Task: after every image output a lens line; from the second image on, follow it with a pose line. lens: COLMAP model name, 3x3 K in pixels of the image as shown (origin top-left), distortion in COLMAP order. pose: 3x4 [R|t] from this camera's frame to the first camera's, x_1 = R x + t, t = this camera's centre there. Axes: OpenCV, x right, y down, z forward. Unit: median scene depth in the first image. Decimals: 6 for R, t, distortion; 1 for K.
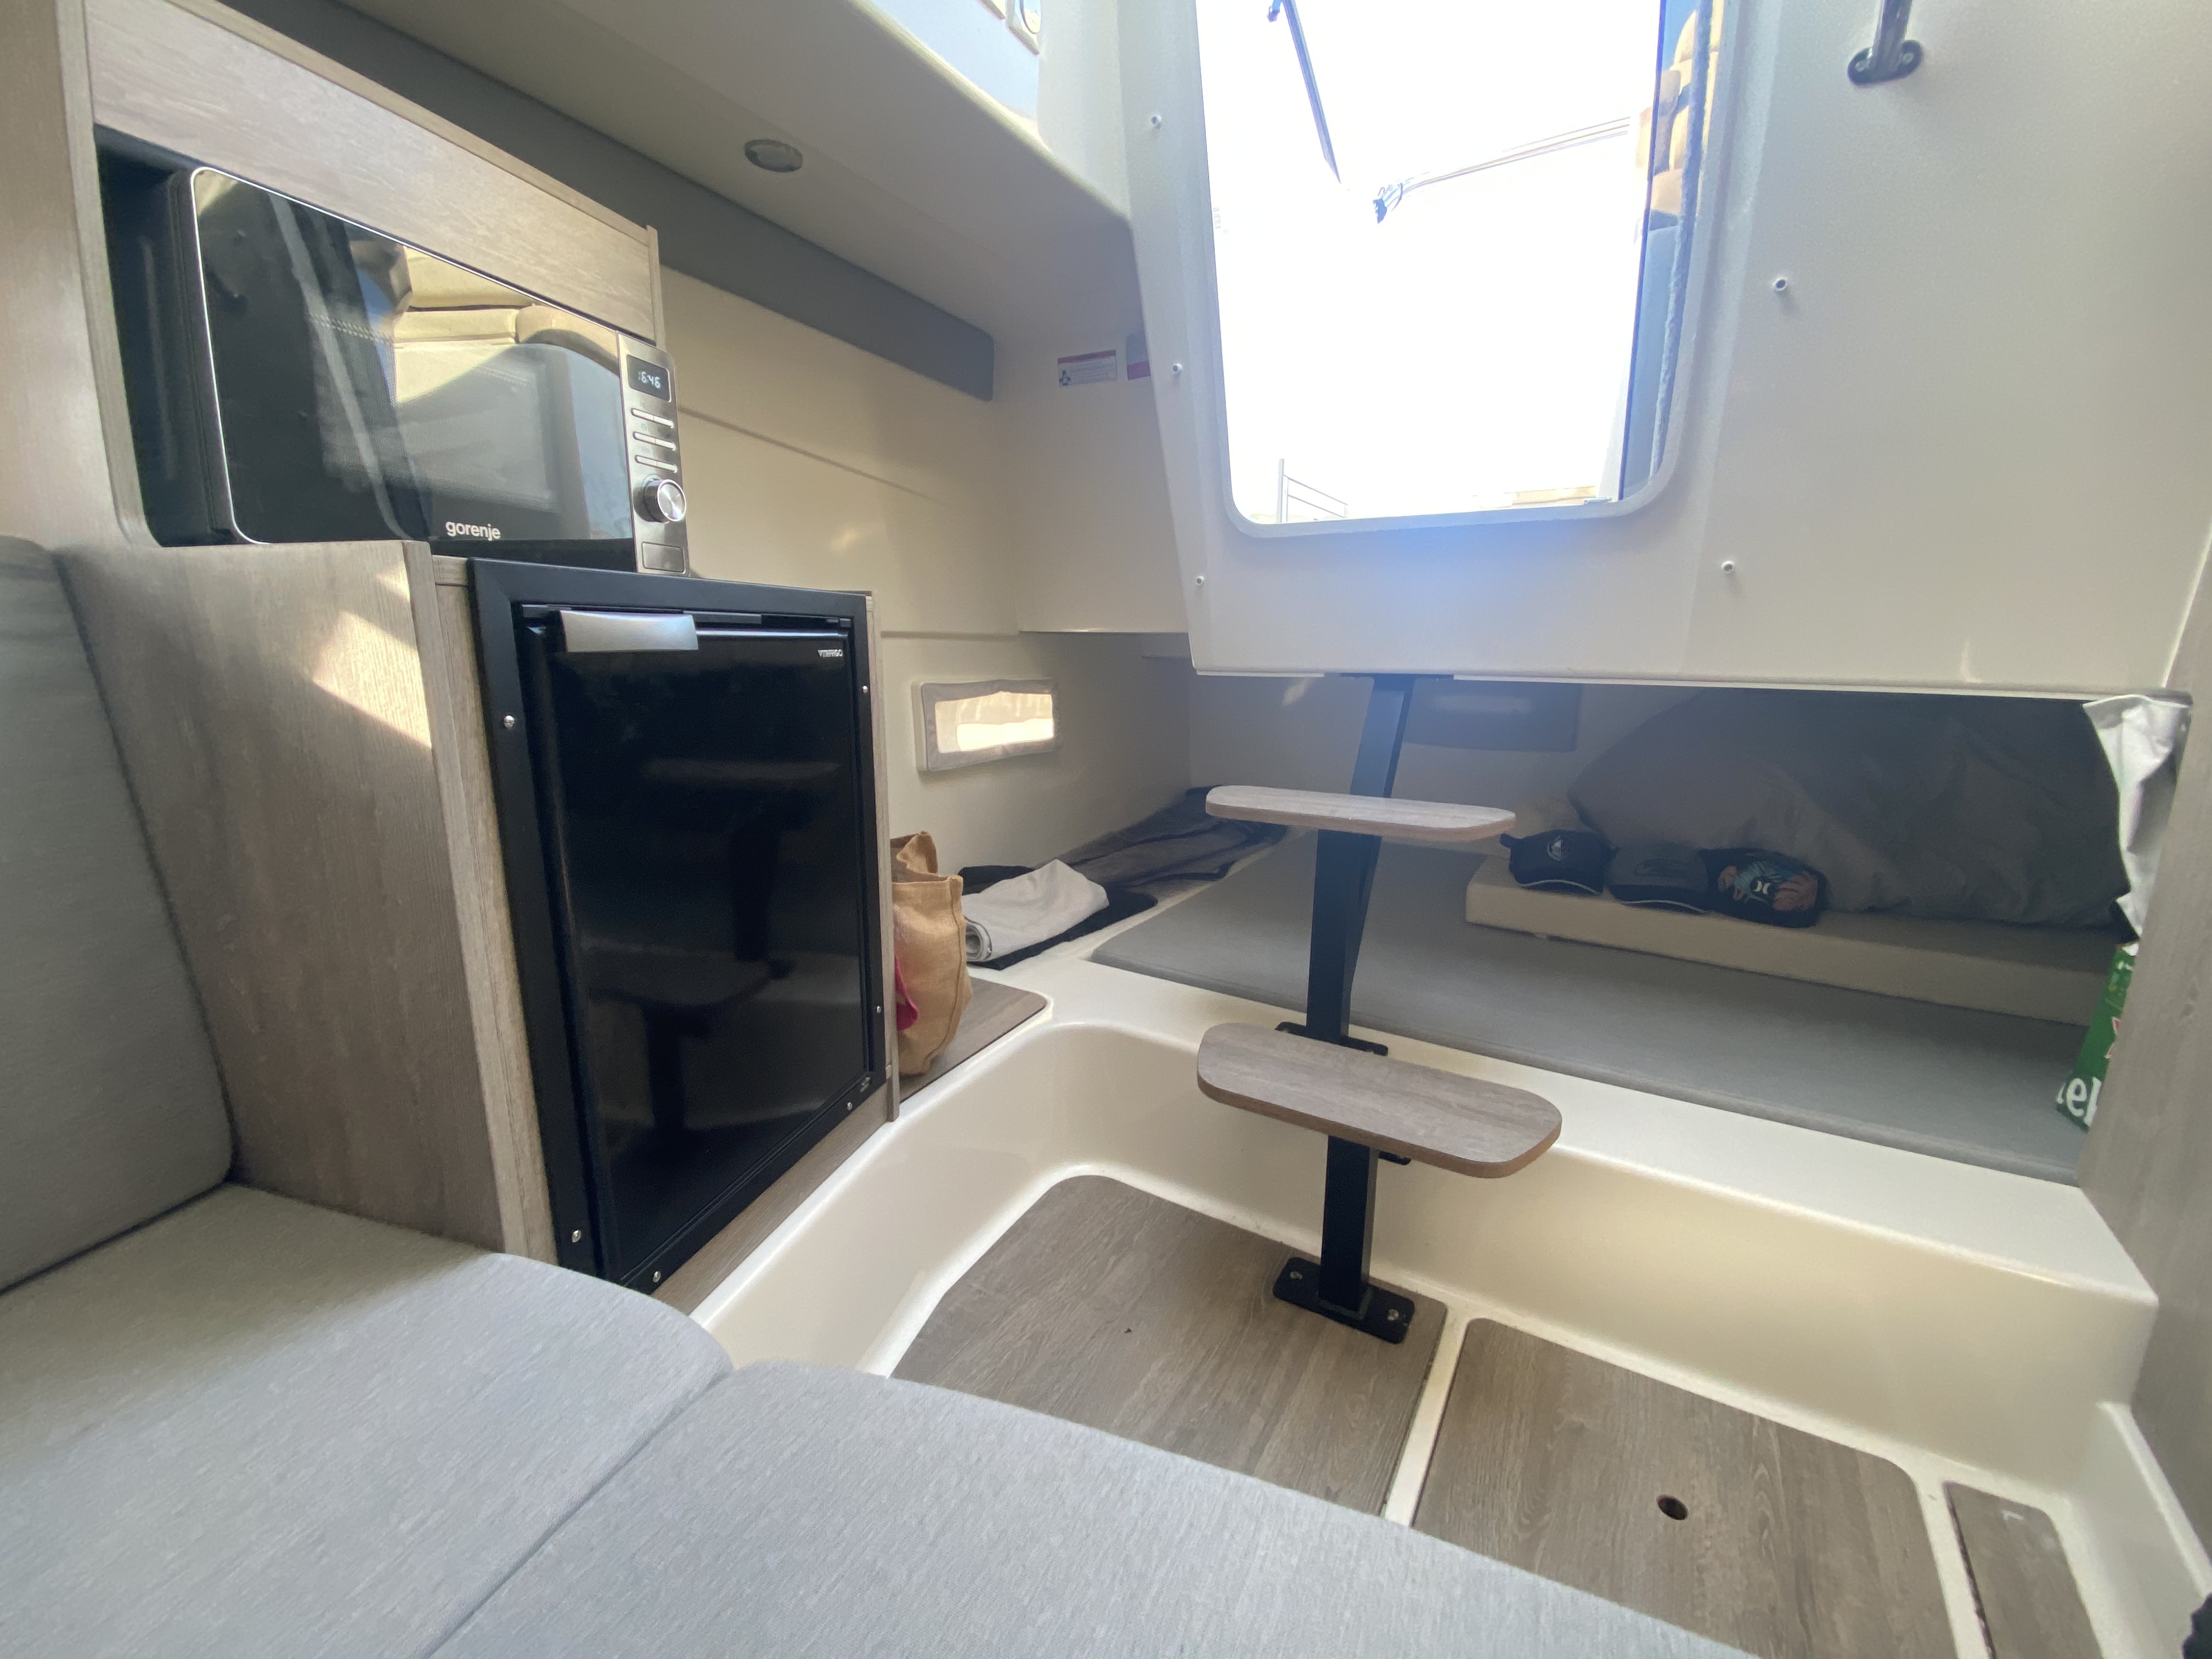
lens RADIAL K [[908.7, 0, 1098.2], [0, 908.7, 836.1], [0, 0, 1]] dist [0.026124, -0.021339]
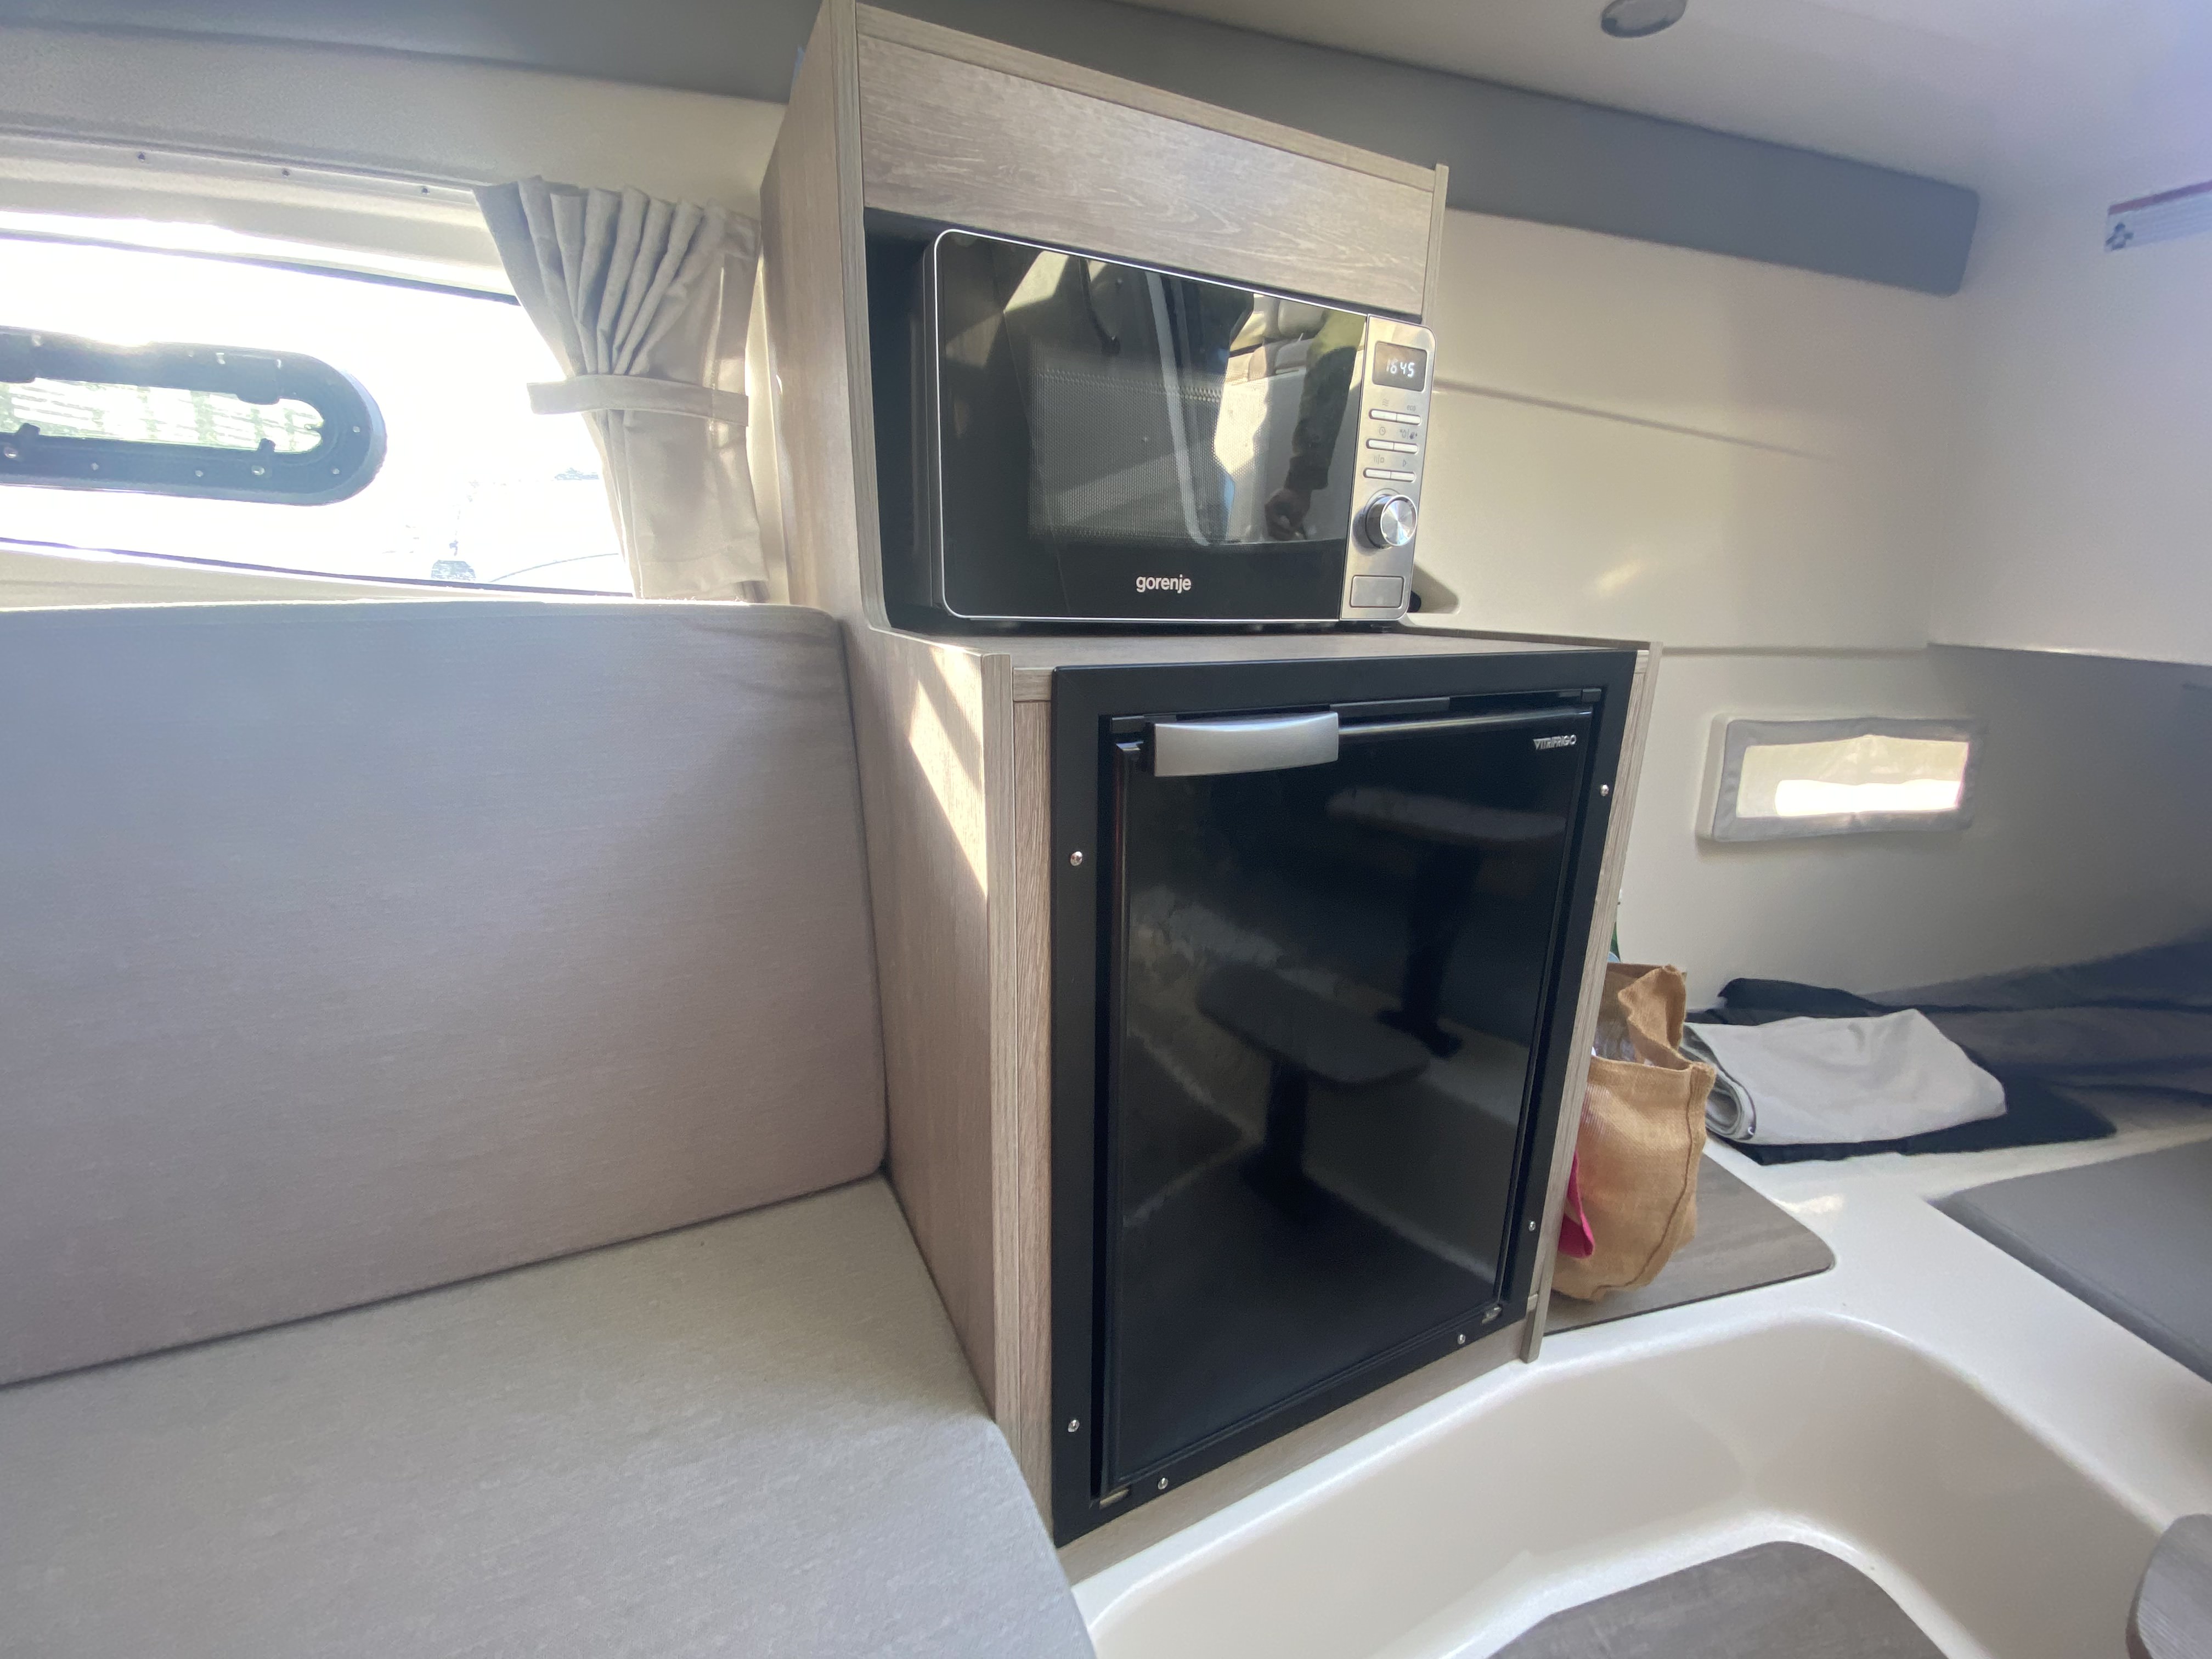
lens RADIAL K [[908.7, 0, 1098.2], [0, 908.7, 836.1], [0, 0, 1]] dist [0.026124, -0.021339]
pose [[0.694710, 0.190984, -0.693472, -0.034830], [-0.160591, 0.980953, 0.109279, -0.119883], [0.701134, 0.035448, 0.712148, 0.218821]]
